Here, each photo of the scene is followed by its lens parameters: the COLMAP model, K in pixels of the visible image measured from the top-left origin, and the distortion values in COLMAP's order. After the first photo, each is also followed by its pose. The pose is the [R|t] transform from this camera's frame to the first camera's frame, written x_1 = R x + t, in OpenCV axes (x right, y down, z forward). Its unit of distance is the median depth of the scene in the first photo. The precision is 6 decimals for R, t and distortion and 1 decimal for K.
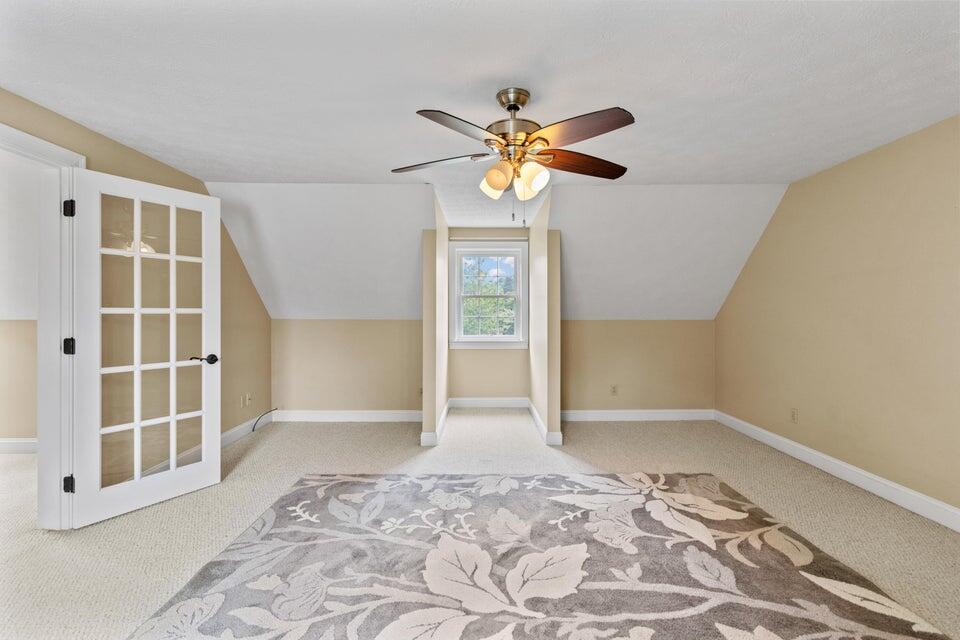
lens RADIAL K [[429.6, 0, 483.7], [0, 429.6, 318.0], [0, 0, 1]] dist [0.010985, -0.001397]
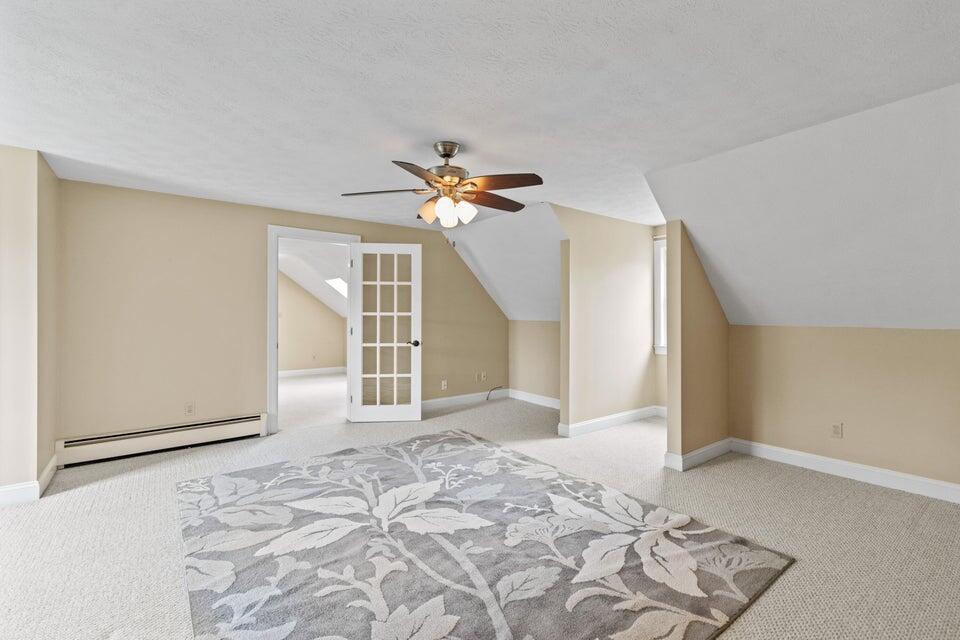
lens RADIAL K [[429.6, 0, 484.8], [0, 429.6, 315.7], [0, 0, 1]] dist [0.010985, -0.001397]
pose [[0.598538, 0.001778, -0.801093, 0.924614], [-0.010962, 0.999922, -0.005971, -0.002767], [0.801020, 0.012356, 0.598511, 0.260742]]
